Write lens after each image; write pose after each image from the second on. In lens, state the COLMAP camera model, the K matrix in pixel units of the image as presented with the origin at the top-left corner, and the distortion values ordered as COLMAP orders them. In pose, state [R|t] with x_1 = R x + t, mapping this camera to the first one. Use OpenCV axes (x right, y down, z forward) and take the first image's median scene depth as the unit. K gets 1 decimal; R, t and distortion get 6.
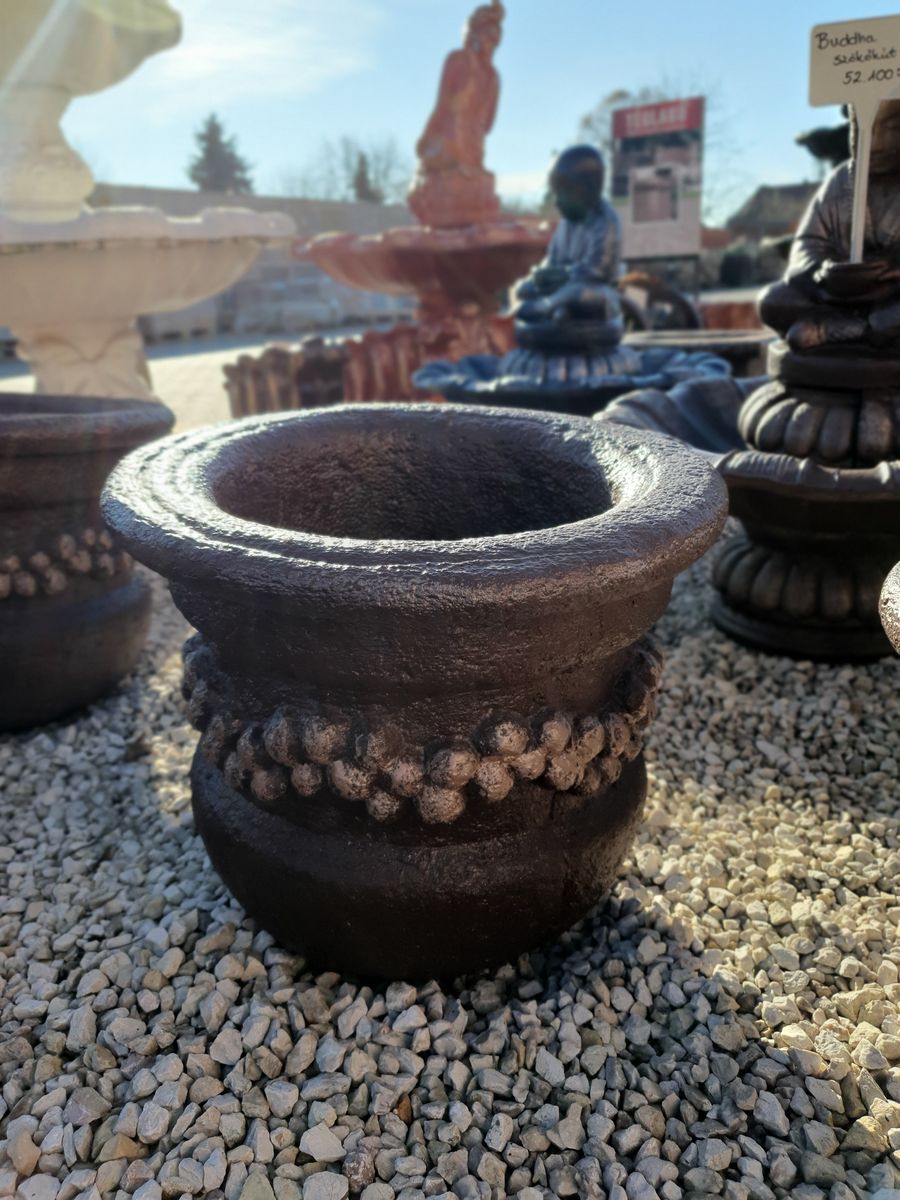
lens RADIAL K [[918.1, 0, 450.0], [0, 918.1, 600.0], [0, 0, 1]] dist [0.003200, 0.006057]
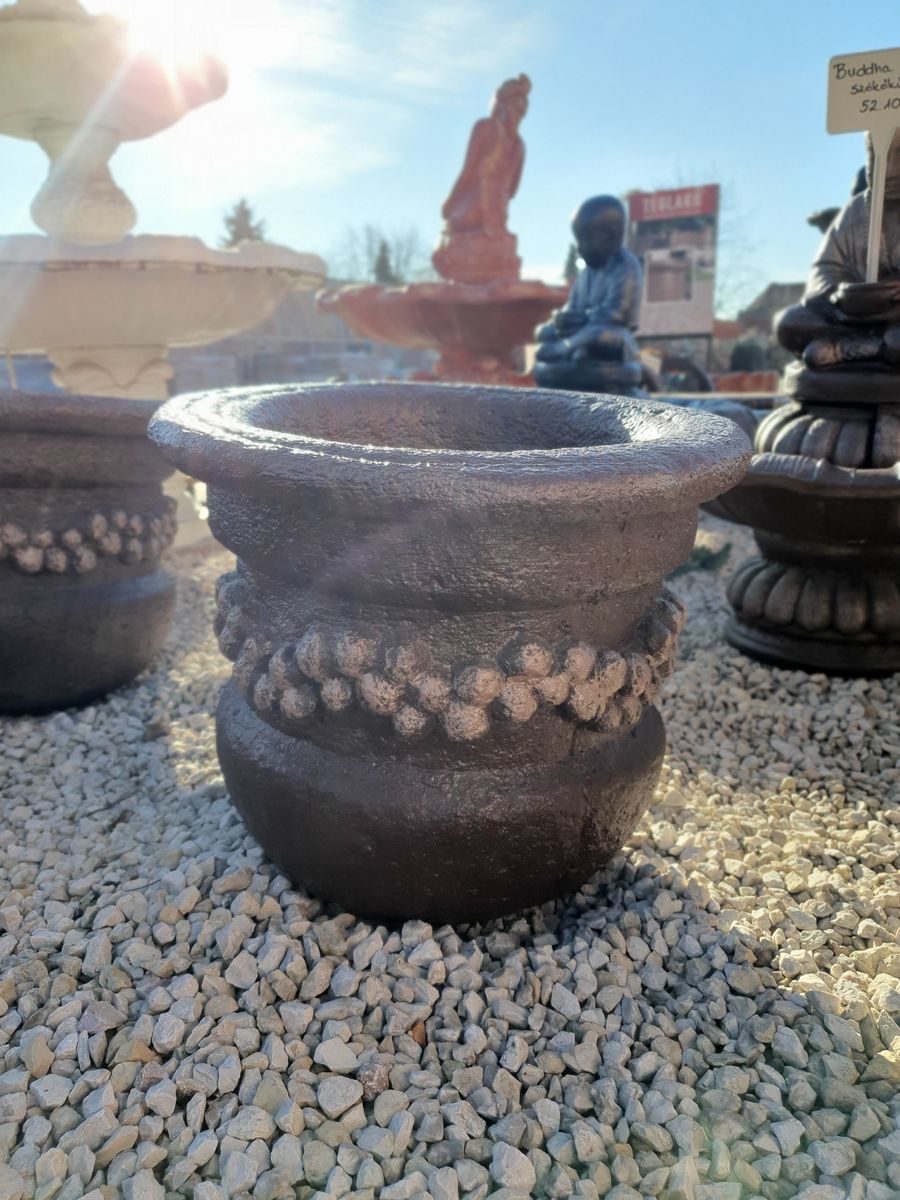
lens RADIAL K [[914.9, 0, 446.6], [0, 914.9, 599.5], [0, 0, 1]] dist [0.007000, 0.004873]
pose [[0.999359, 0.032966, -0.013989, -0.018100], [-0.033874, 0.996925, -0.070662, 0.132709], [0.011616, 0.071091, 0.997402, -0.019539]]
